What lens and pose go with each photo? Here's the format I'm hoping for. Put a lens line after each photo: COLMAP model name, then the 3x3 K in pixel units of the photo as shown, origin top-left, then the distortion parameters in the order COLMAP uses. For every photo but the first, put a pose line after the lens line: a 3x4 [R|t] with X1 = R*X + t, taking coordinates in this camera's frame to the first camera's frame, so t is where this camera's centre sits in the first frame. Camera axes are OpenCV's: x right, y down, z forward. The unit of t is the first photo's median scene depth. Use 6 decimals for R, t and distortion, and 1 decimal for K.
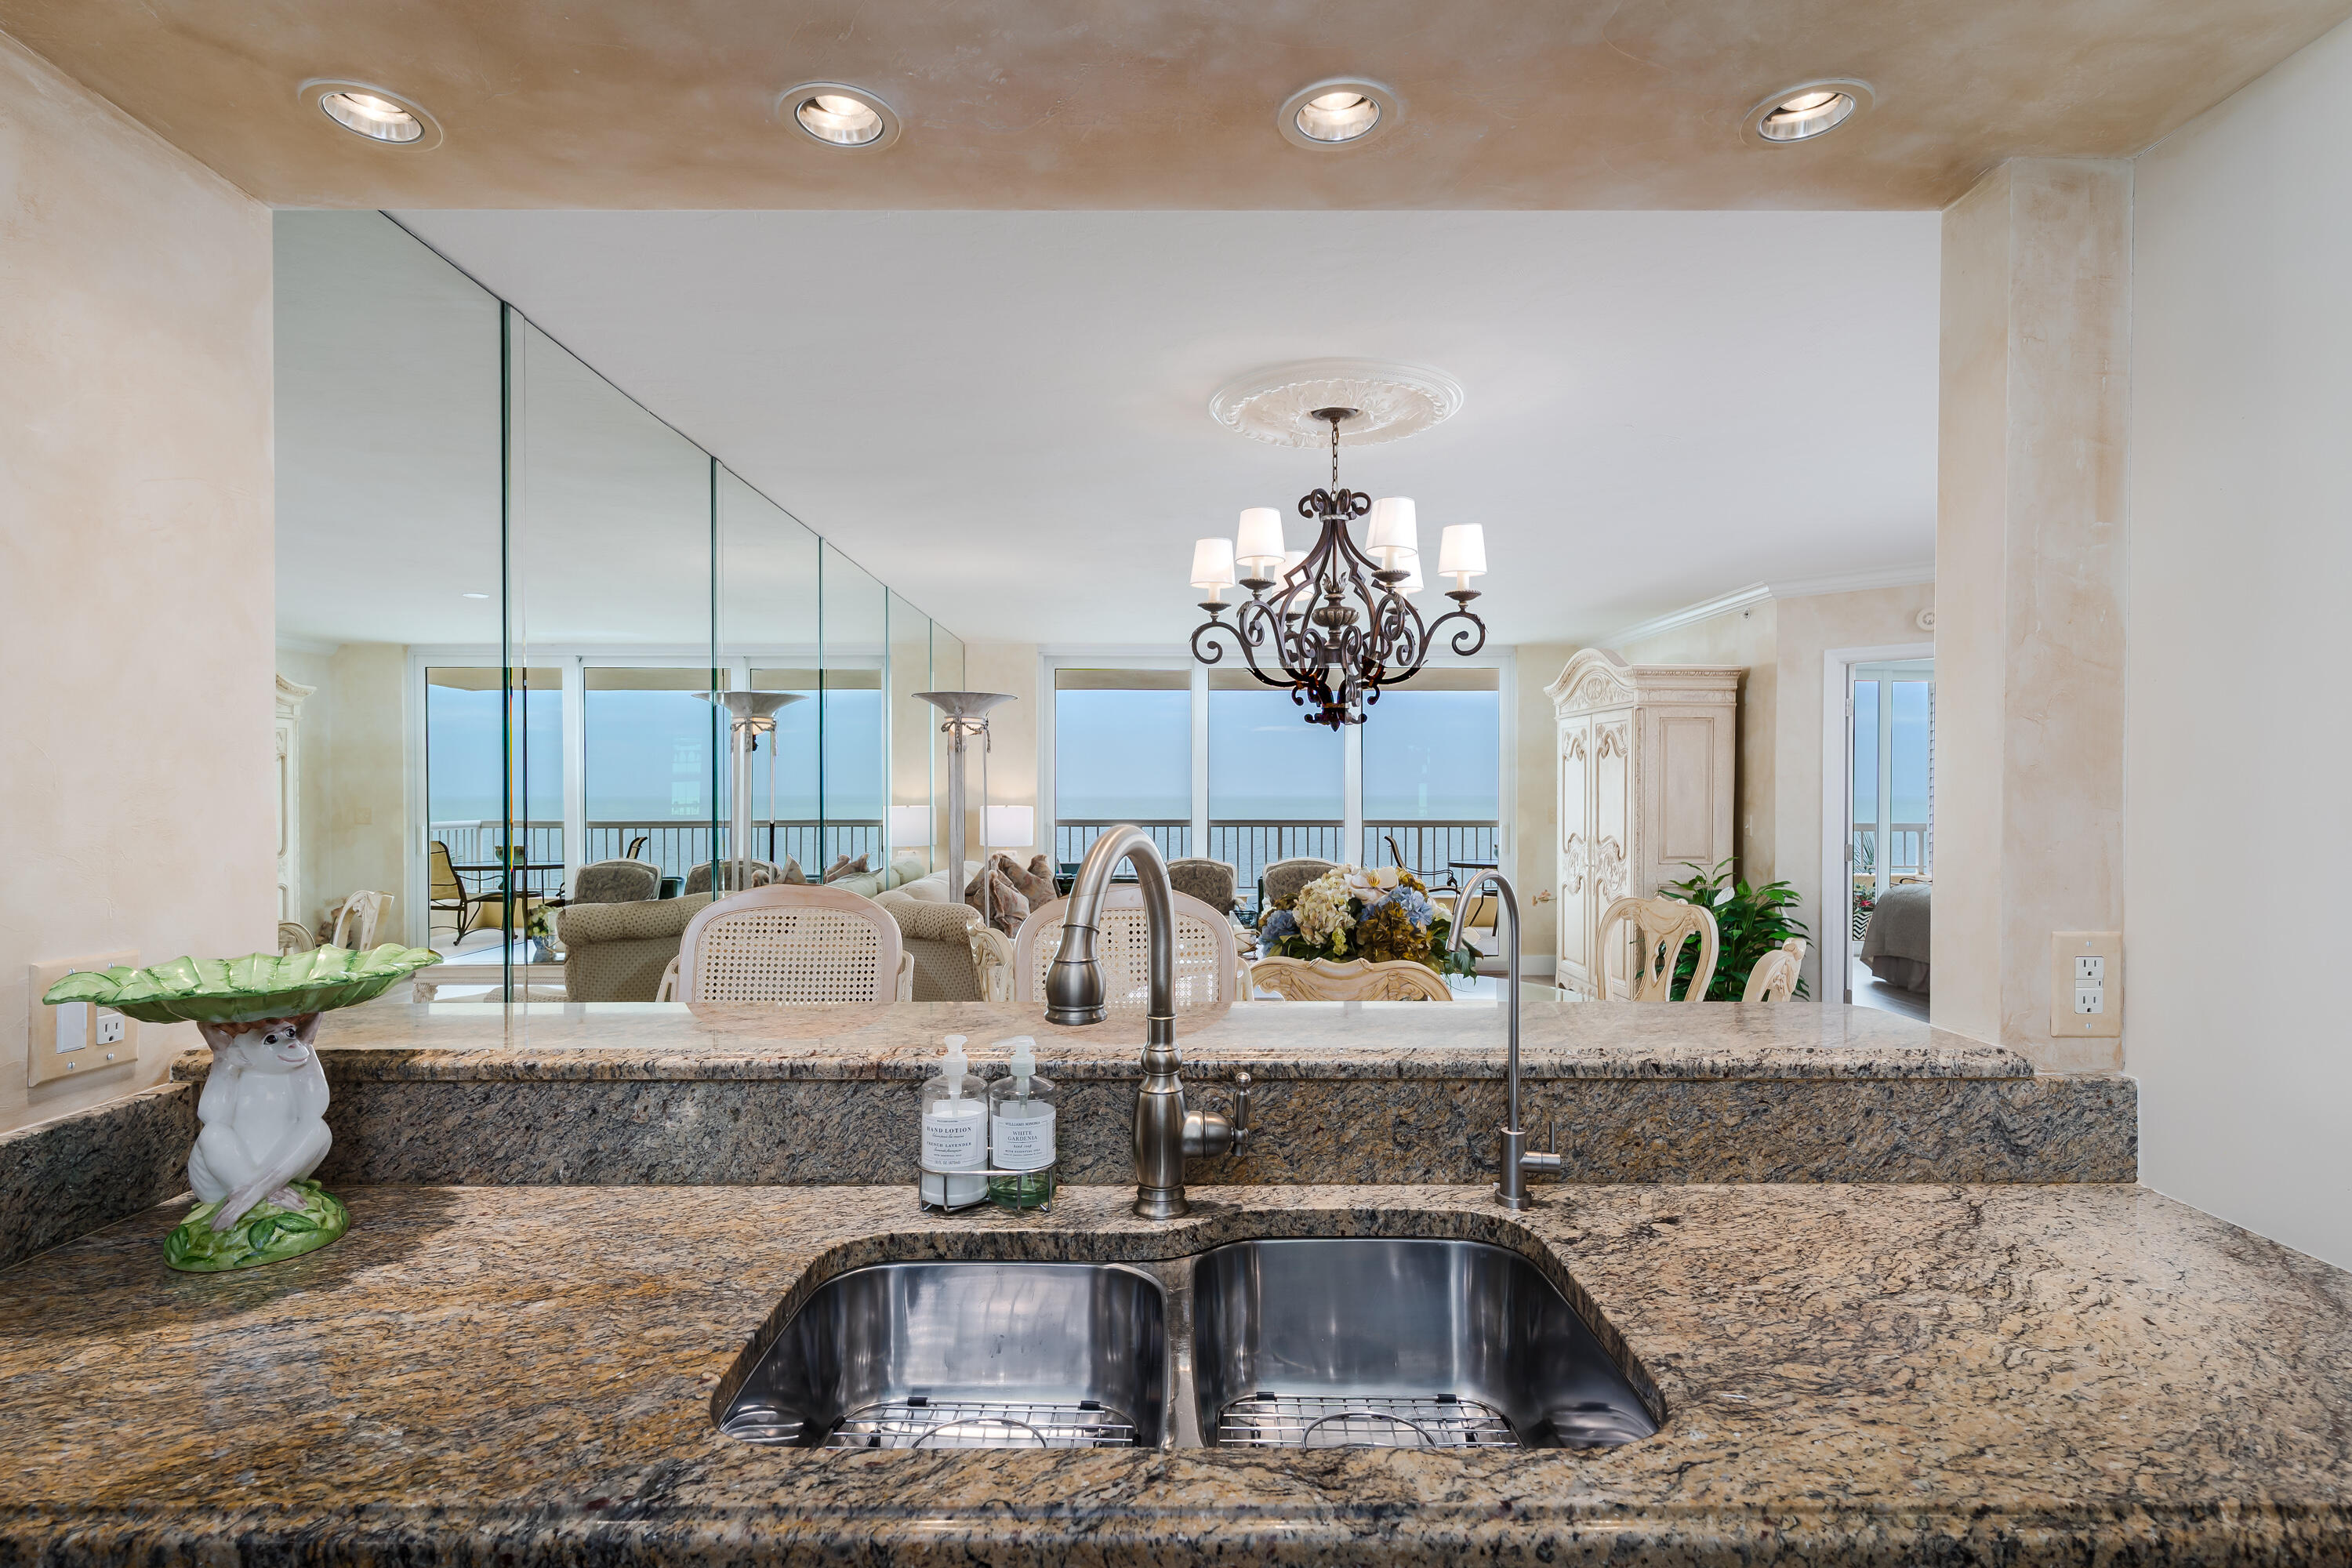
lens RADIAL K [[1192.0, 0, 1170.5], [0, 1192.0, 797.6], [0, 0, 1]] dist [-0.028495, -0.000405]
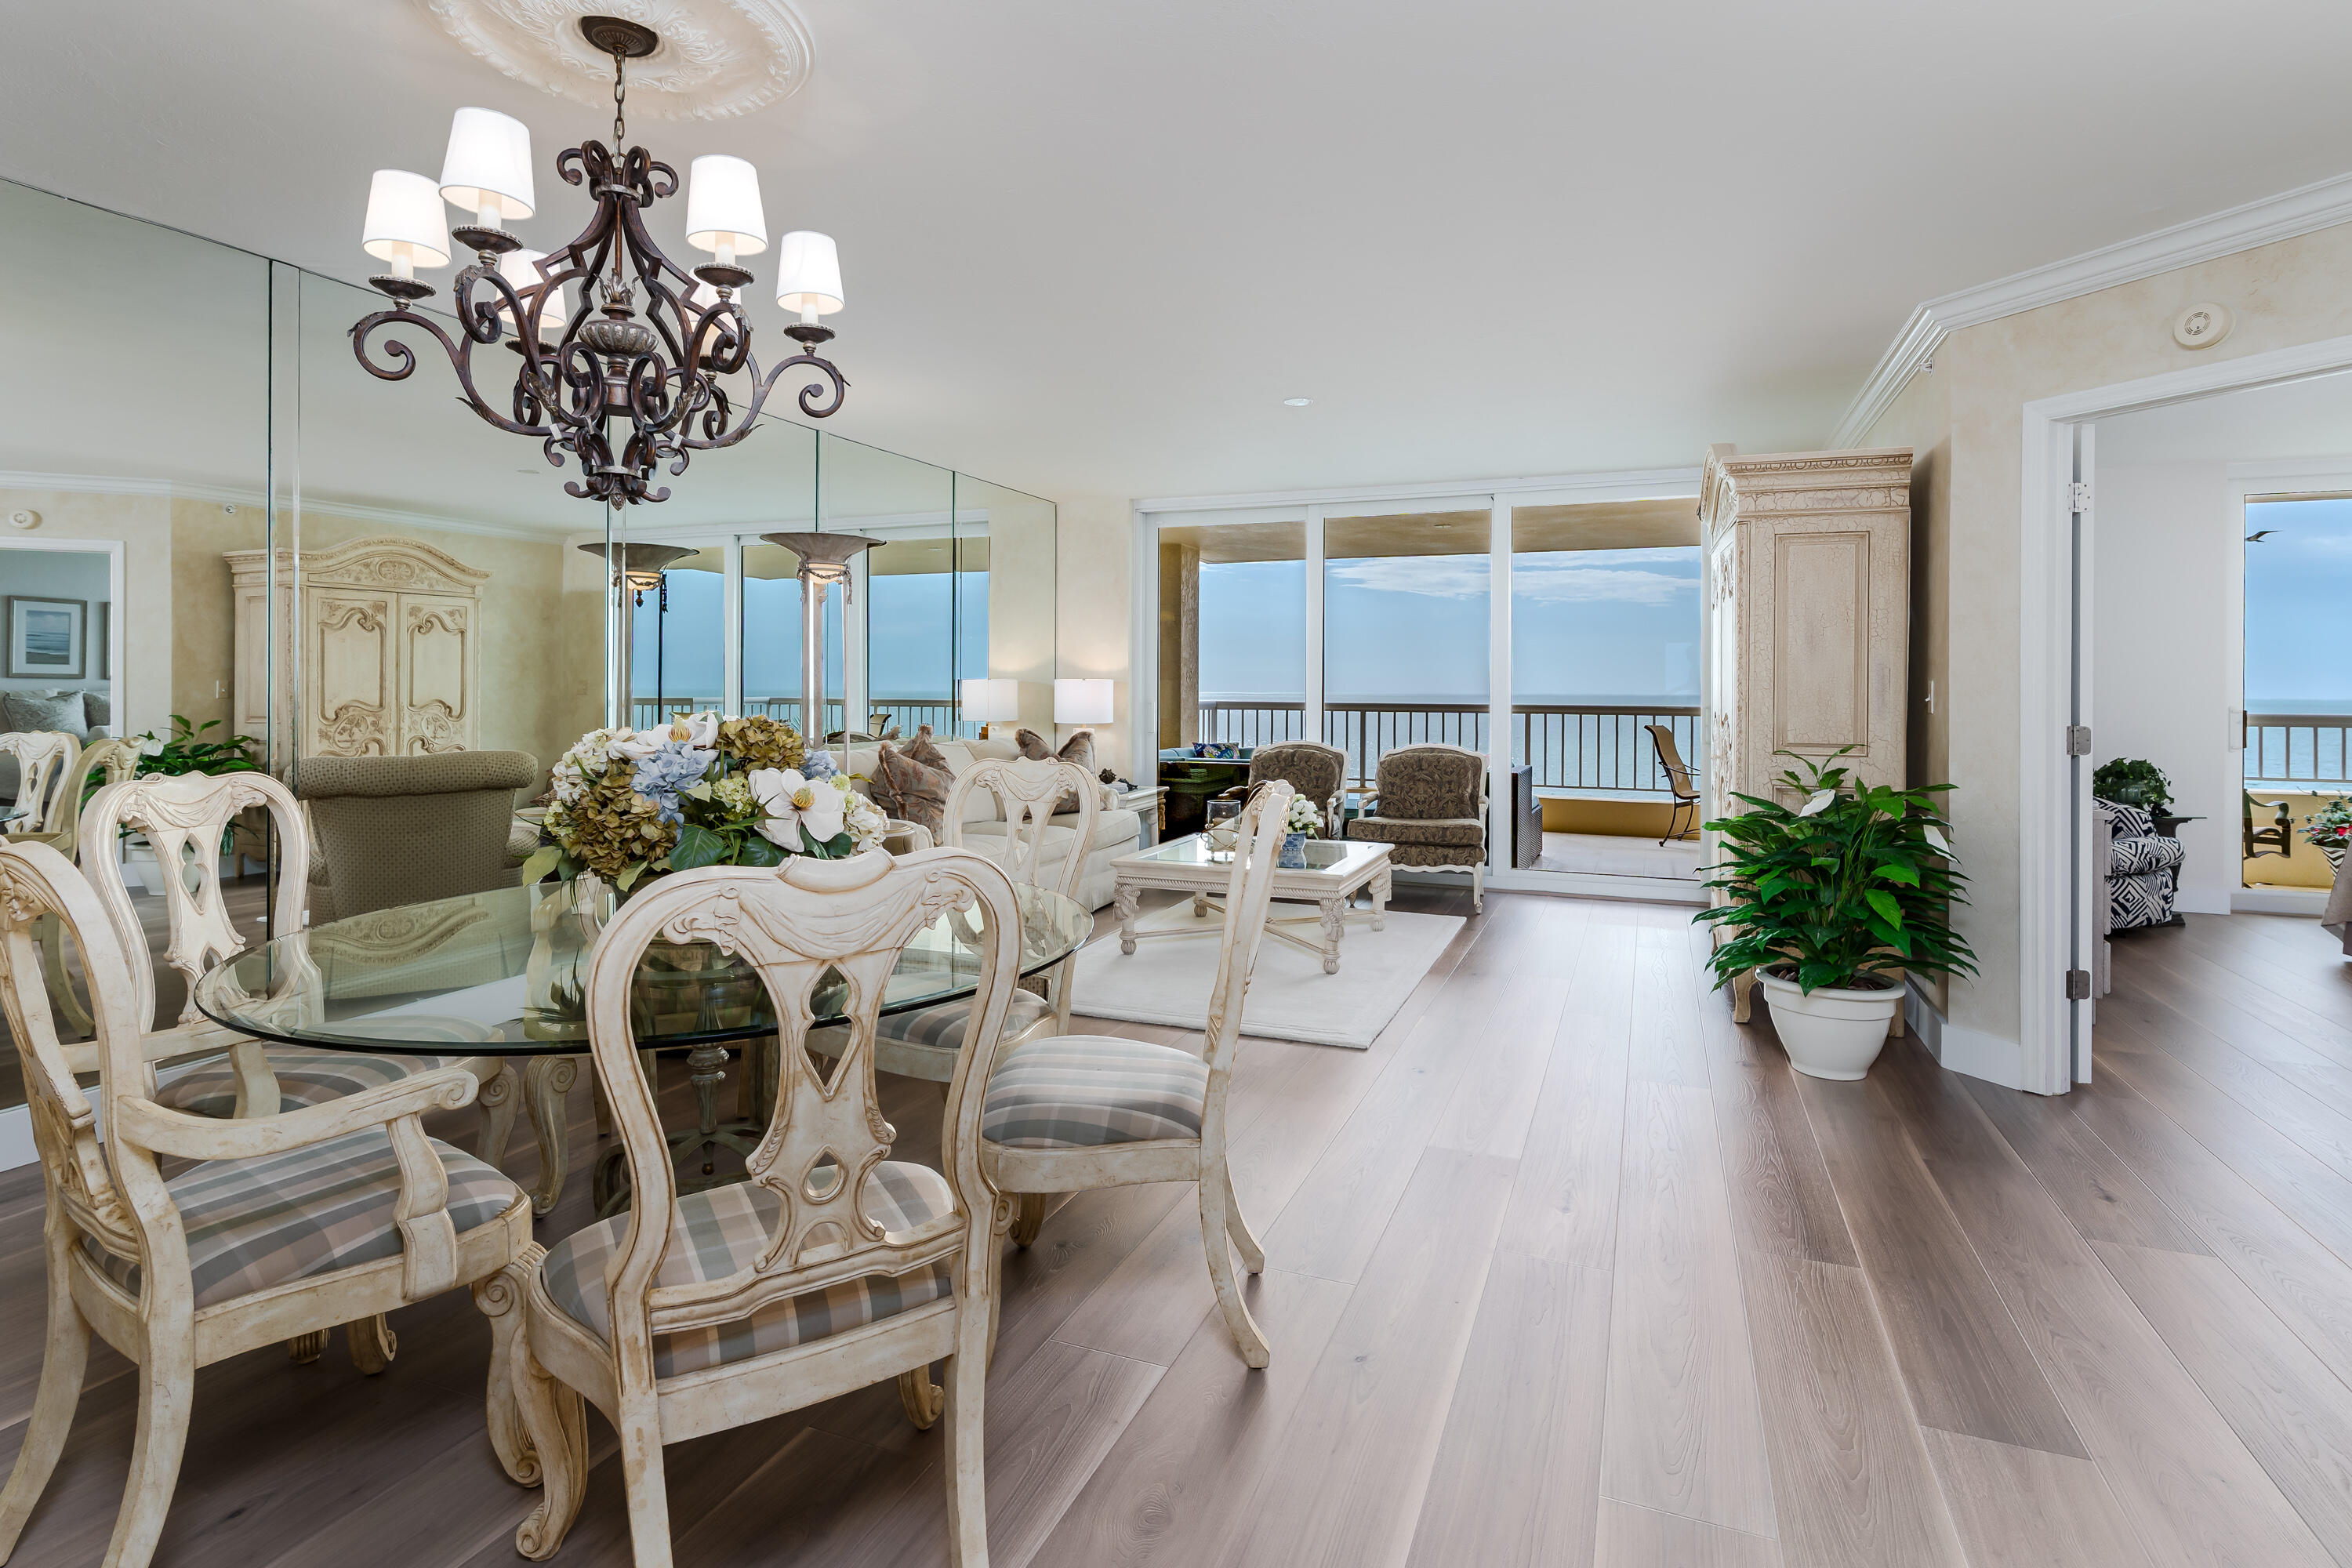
lens RADIAL K [[1165.9, 0, 1191.0], [0, 1165.9, 689.0], [0, 0, 1]] dist [0.002599, 0.000177]
pose [[0.922239, 0.003886, -0.386600, 0.363168], [-0.006485, 0.999964, -0.005419, 0.025431], [0.386565, 0.007504, 0.922232, 0.265417]]
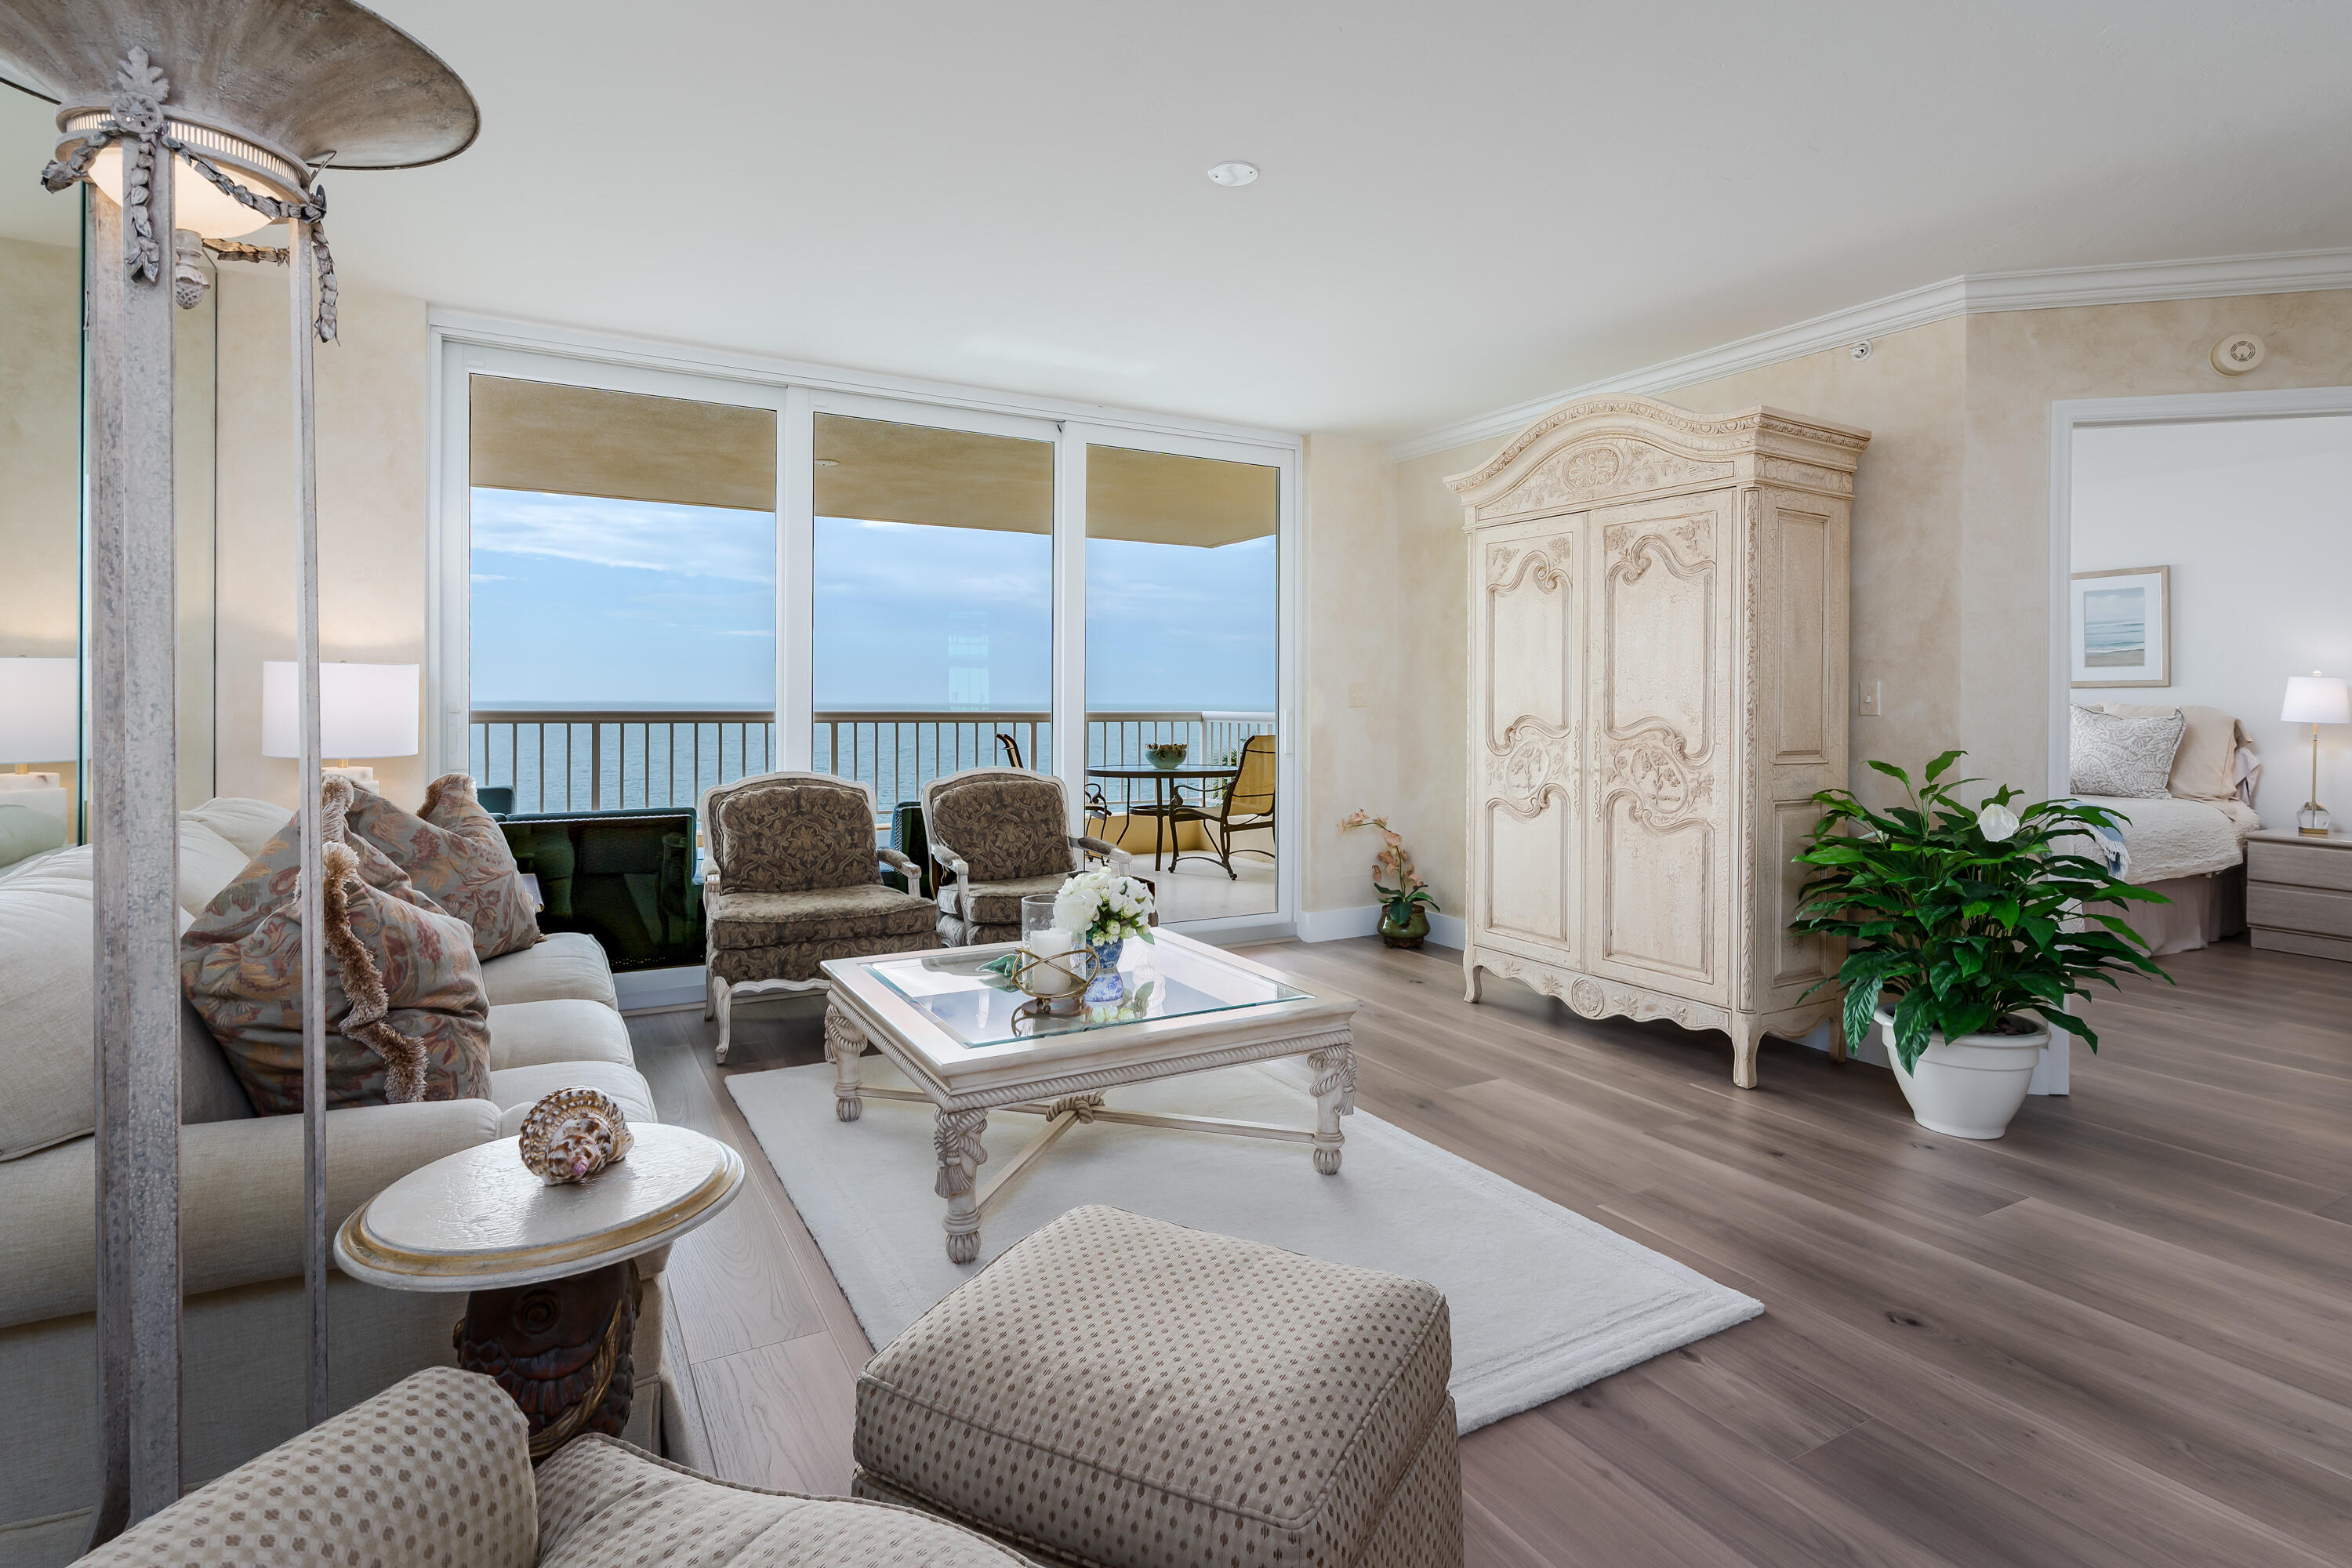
lens RADIAL K [[1165.9, 0, 1198.1], [0, 1165.9, 710.1], [0, 0, 1]] dist [0.002599, 0.000177]
pose [[0.866928, 0.001695, 0.498430, -0.107325], [-0.003513, 0.999990, 0.002710, 0.029268], [-0.498421, -0.004101, 0.866926, 0.651866]]
